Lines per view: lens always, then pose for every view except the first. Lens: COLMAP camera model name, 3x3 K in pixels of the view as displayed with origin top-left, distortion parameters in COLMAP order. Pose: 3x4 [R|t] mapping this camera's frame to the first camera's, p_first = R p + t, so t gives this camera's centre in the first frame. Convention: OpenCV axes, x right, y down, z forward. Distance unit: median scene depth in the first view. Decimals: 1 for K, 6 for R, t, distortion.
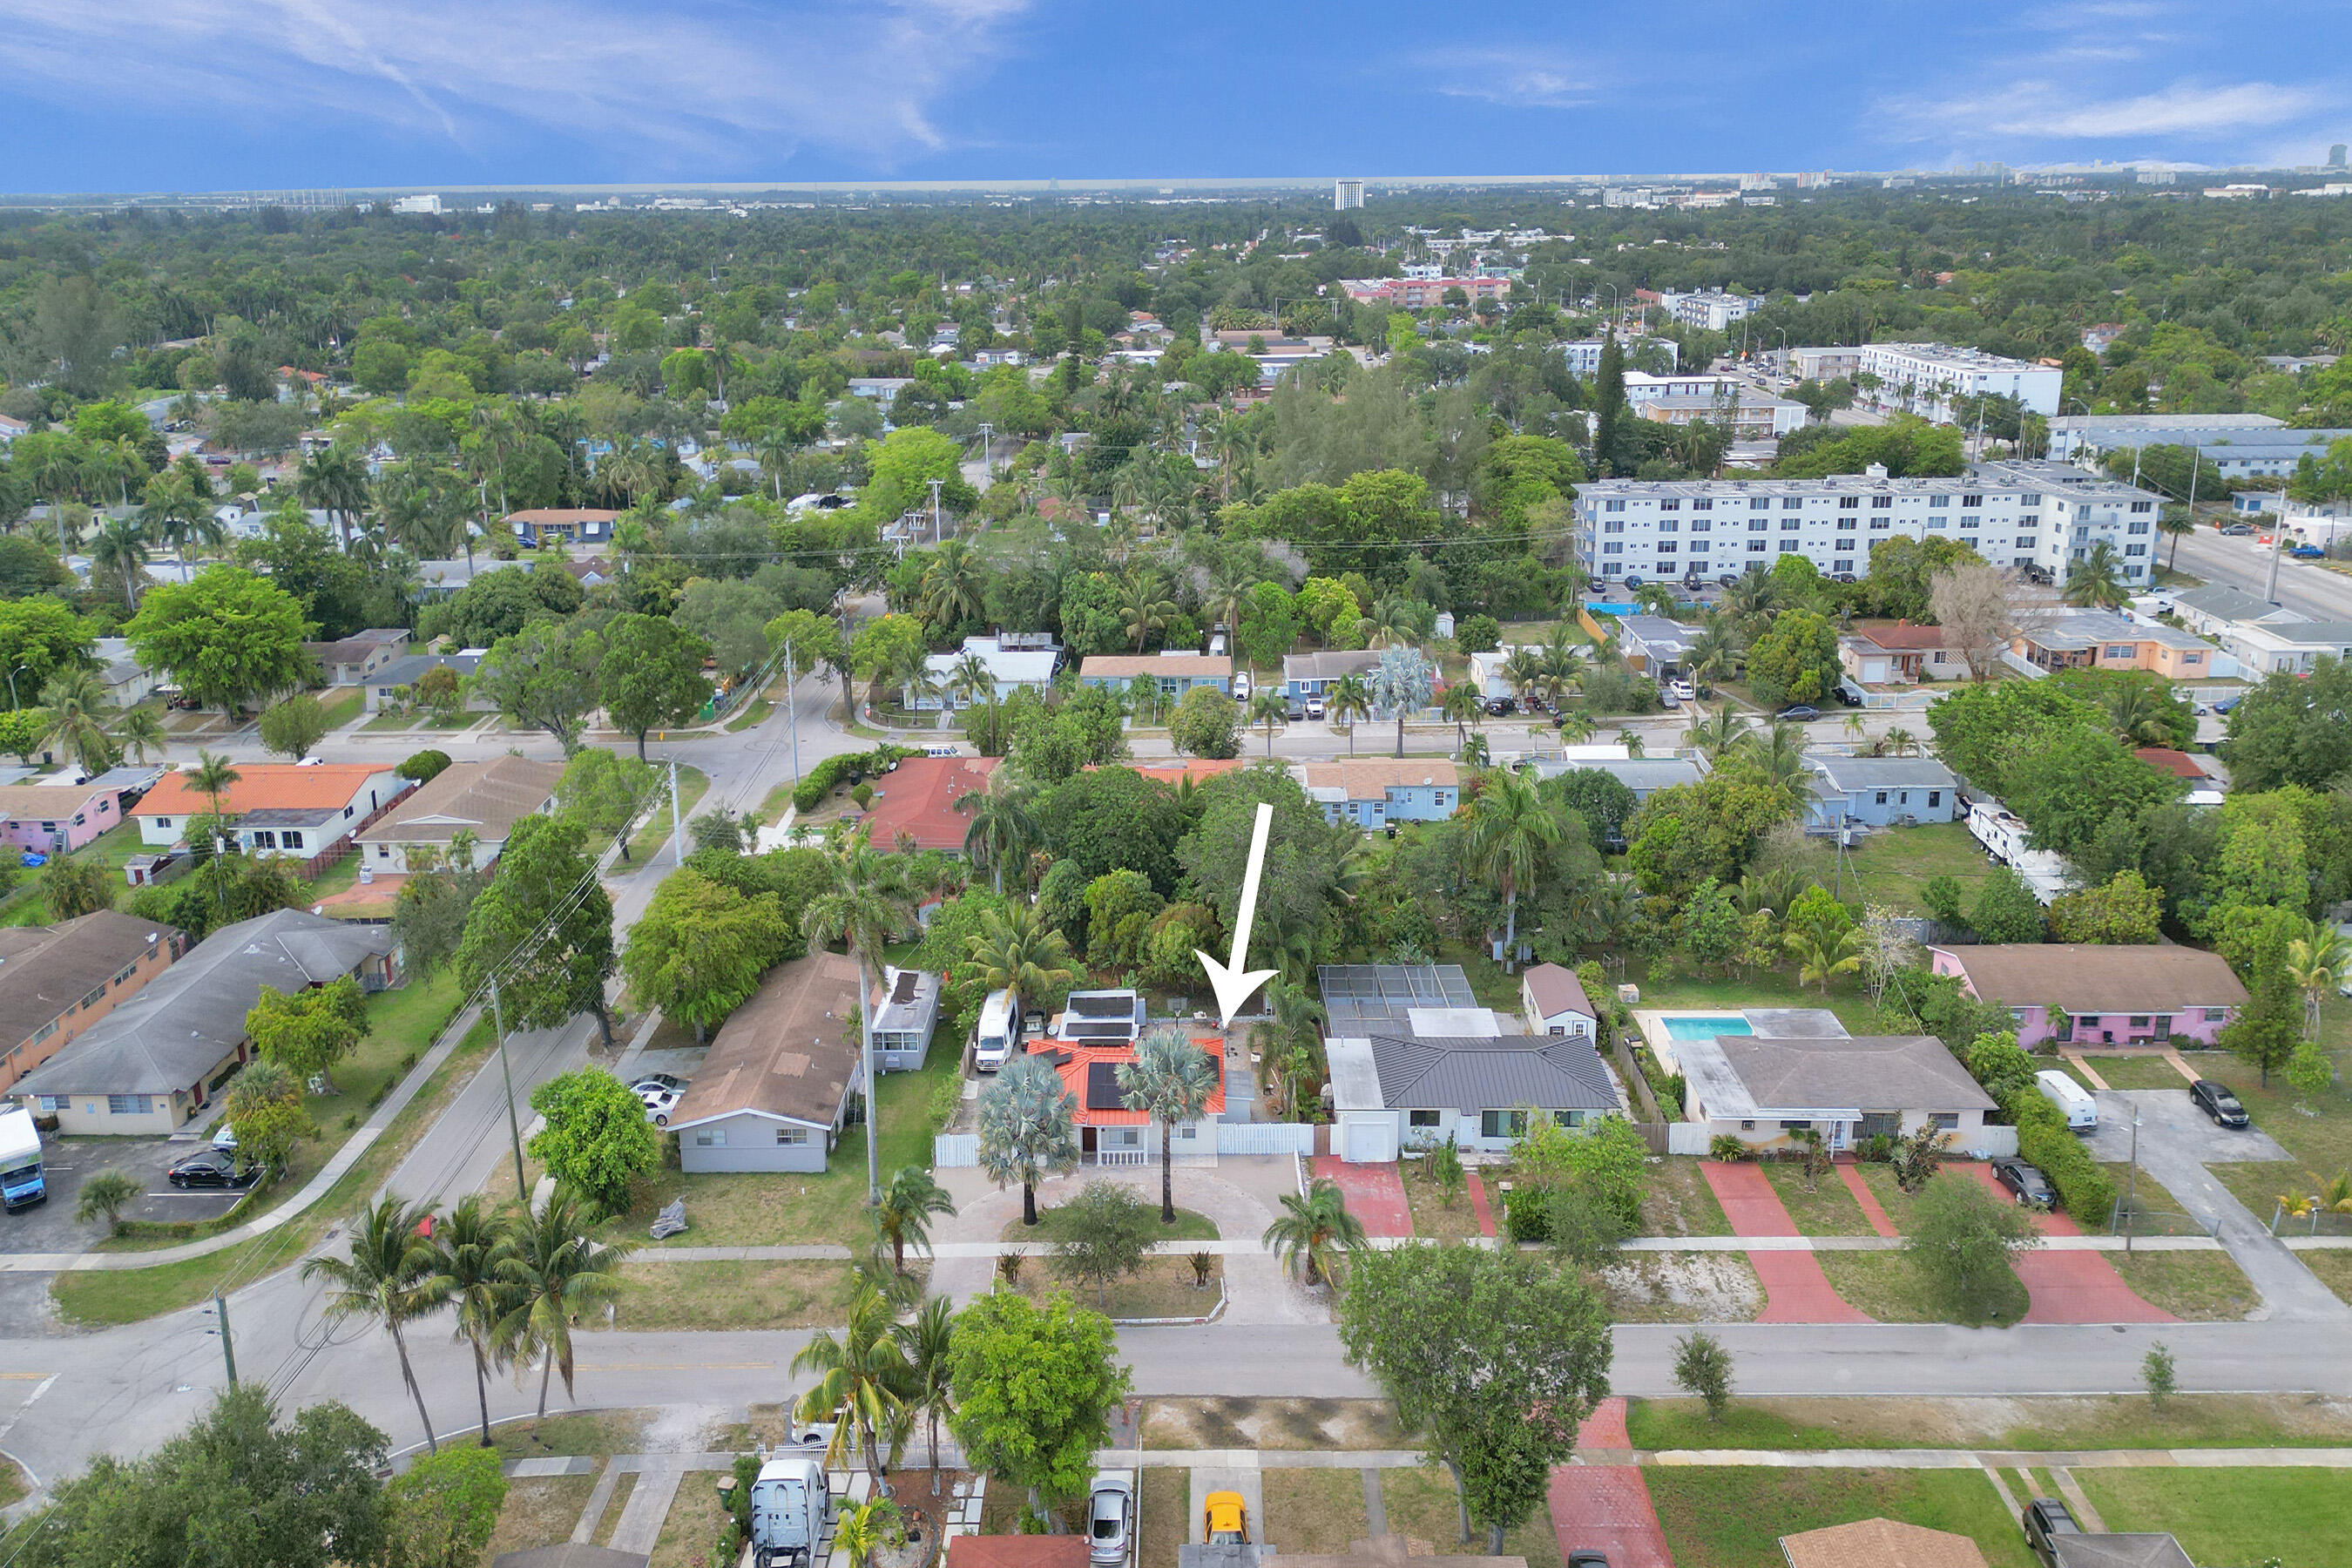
lens RADIAL K [[1599.6, 0, 1167.1], [0, 1599.6, 948.3], [0, 0, 1]] dist [0.062716, -0.030956]
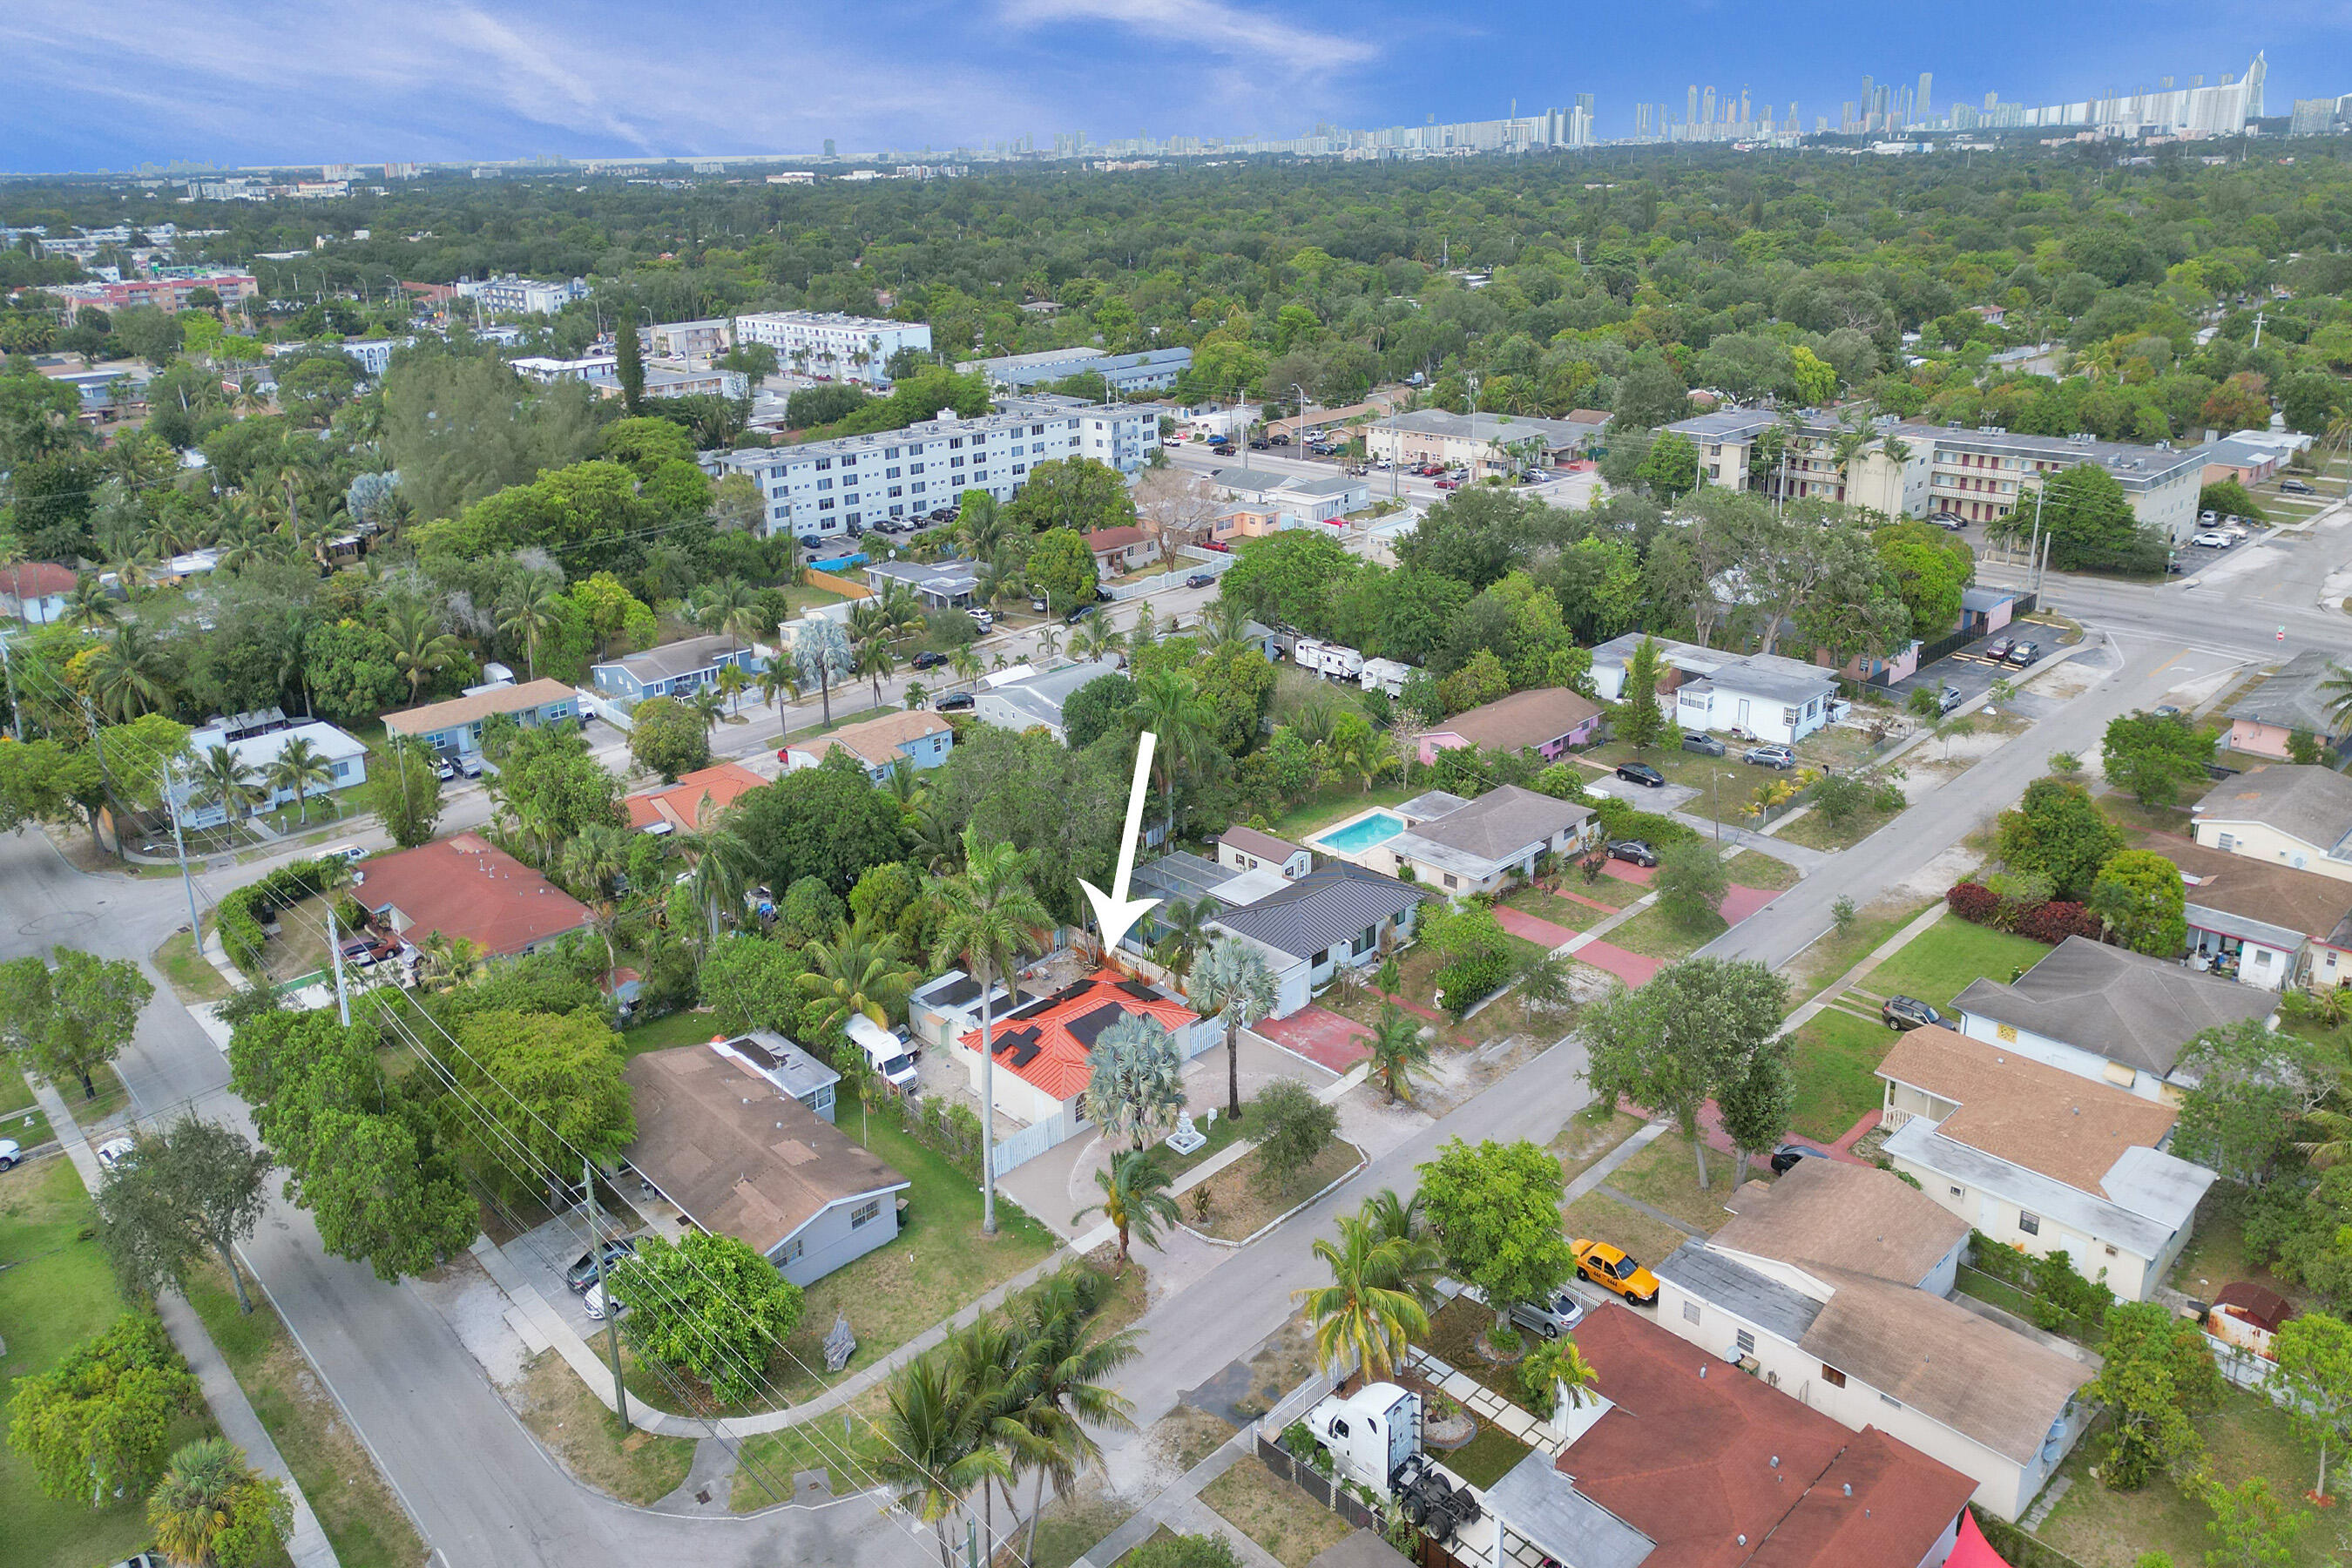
lens RADIAL K [[1574.7, 0, 1177.5], [0, 1574.7, 891.0], [0, 0, 1]] dist [0.105972, -0.095640]
pose [[0.711648, -0.308854, 0.631004, -0.546382], [0.321330, 0.941821, 0.098591, -0.075642], [-0.624743, 0.132598, 0.769489, 0.163912]]
